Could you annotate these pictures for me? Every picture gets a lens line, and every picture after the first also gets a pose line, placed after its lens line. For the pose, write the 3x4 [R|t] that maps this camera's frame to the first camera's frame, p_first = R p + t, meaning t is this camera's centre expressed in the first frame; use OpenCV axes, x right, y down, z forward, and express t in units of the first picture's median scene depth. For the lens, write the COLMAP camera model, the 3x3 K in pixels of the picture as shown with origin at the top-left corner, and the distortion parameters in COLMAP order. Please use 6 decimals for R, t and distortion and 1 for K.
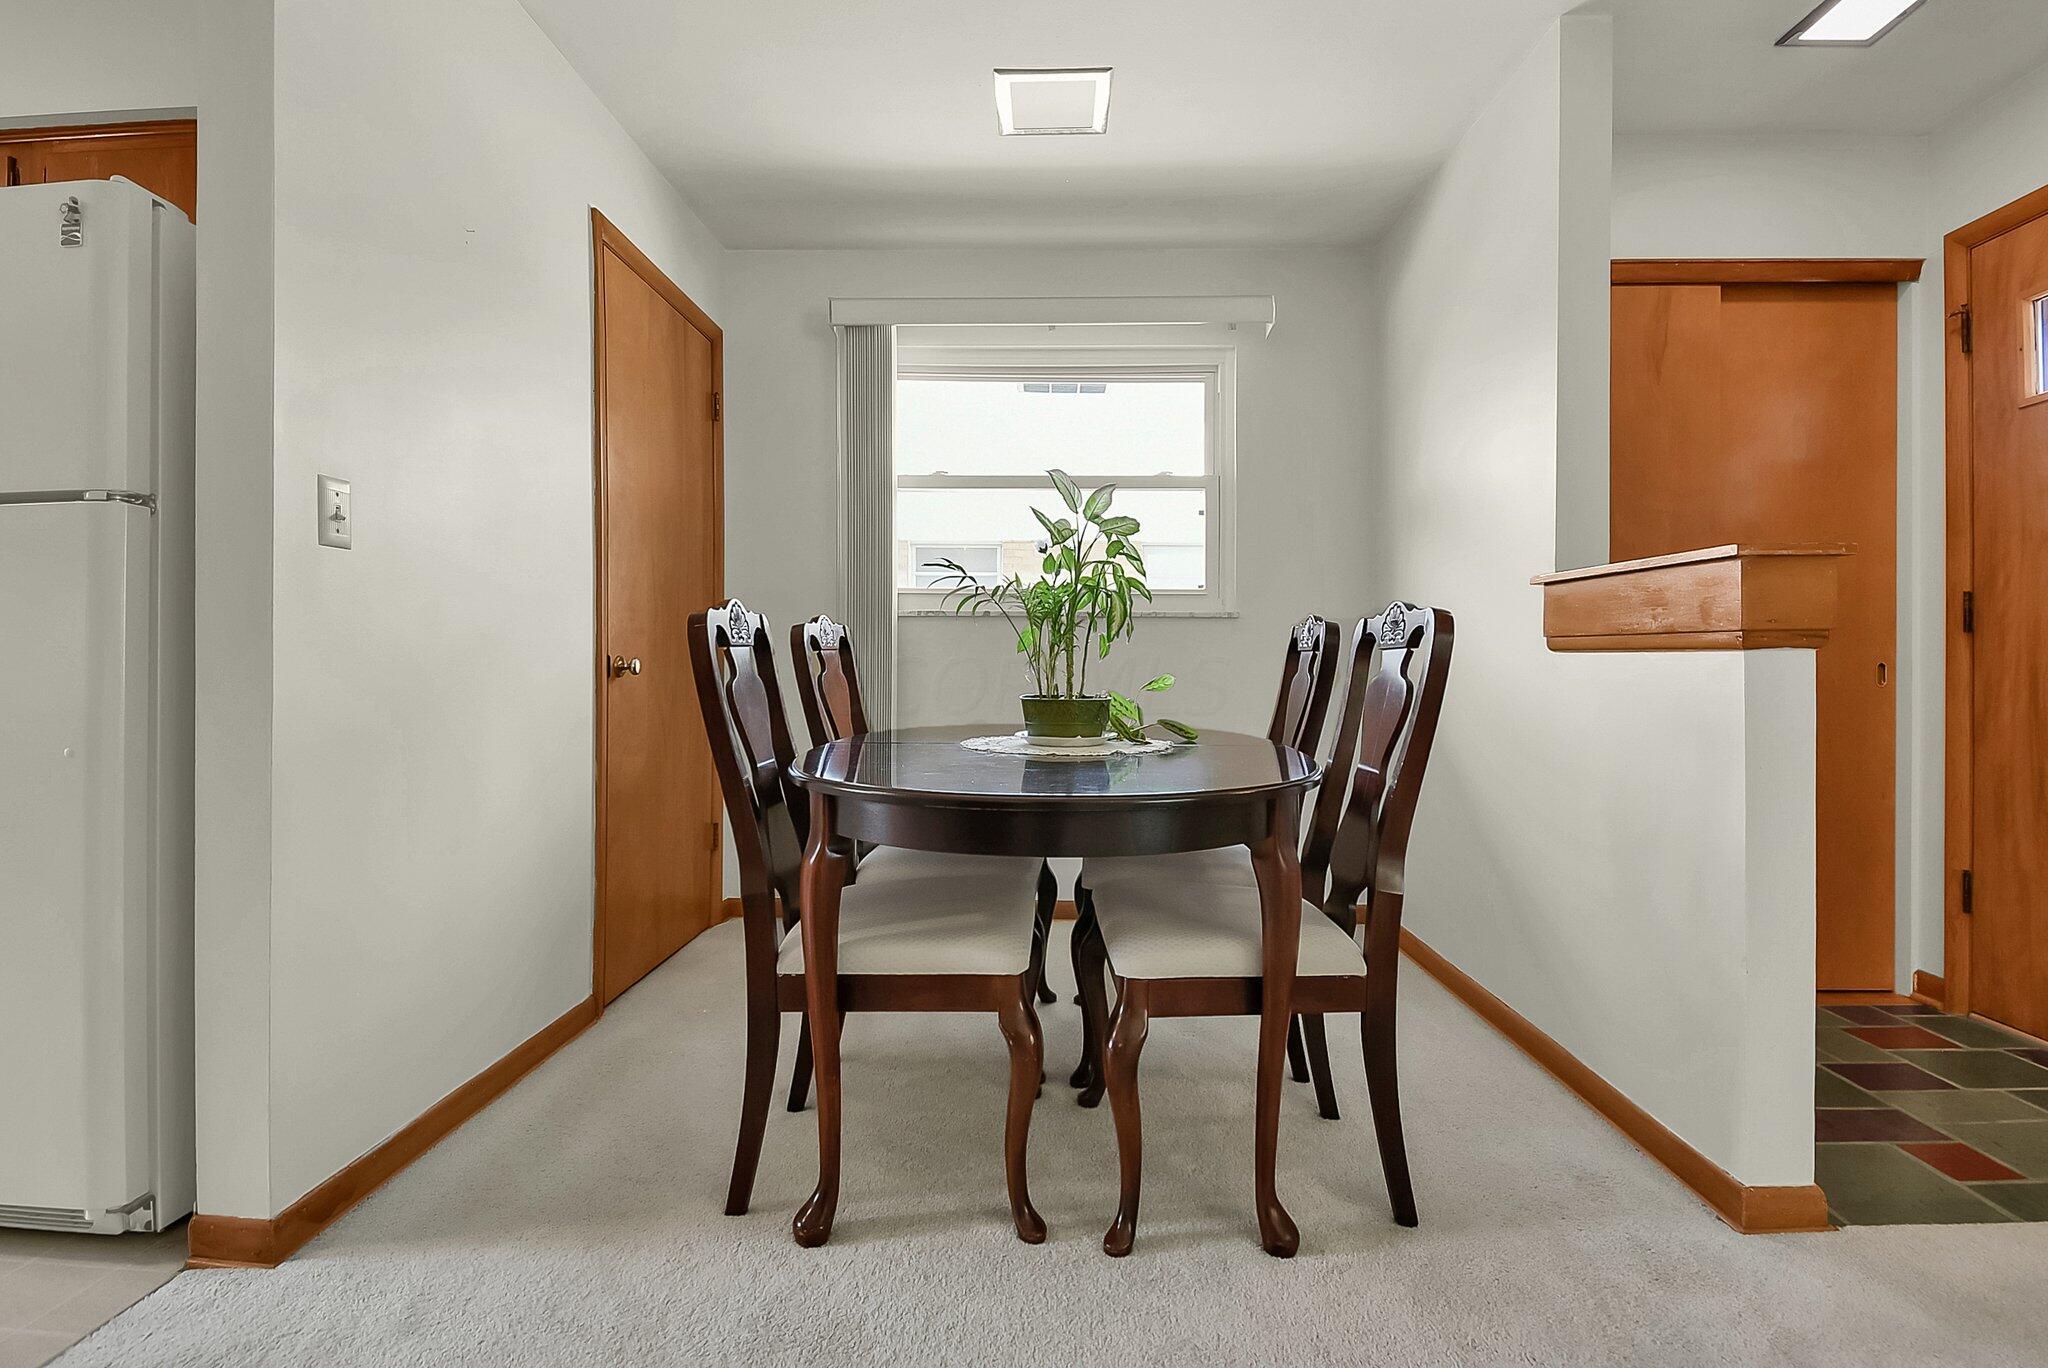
lens RADIAL K [[955.3, 0, 1021.6], [0, 955.3, 673.1], [0, 0, 1]] dist [-0.005595, -0.002495]
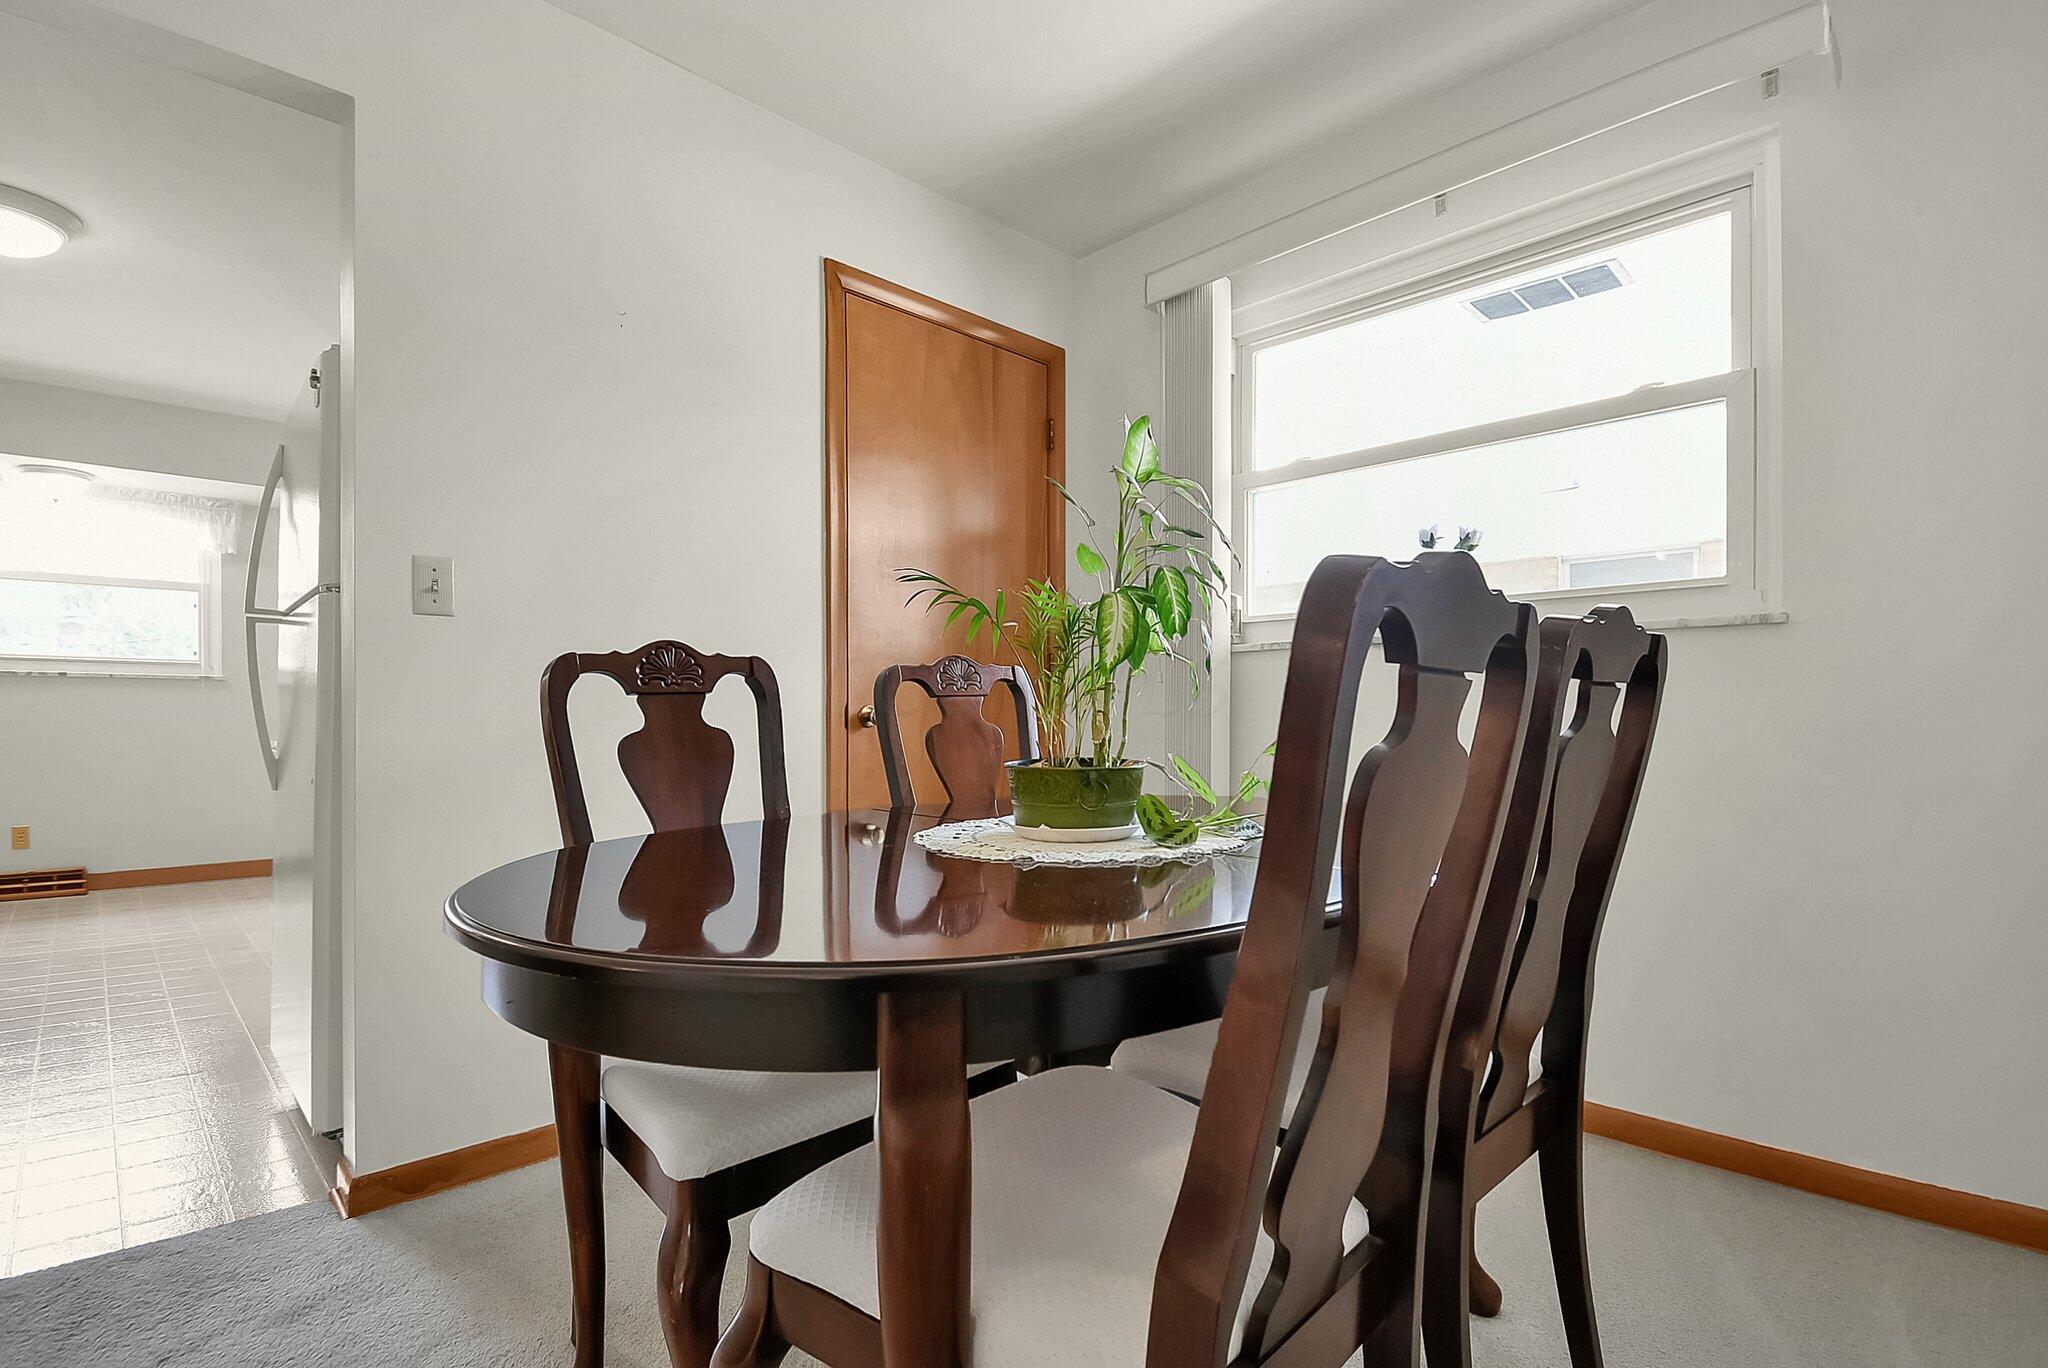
lens RADIAL K [[955.3, 0, 1021.7], [0, 955.3, 706.4], [0, 0, 1]] dist [-0.005595, -0.002495]
pose [[0.712342, -0.010331, -0.701756, 0.301888], [-0.002548, 0.999847, -0.017306, -0.000942], [0.701828, 0.014115, 0.712207, 0.332090]]
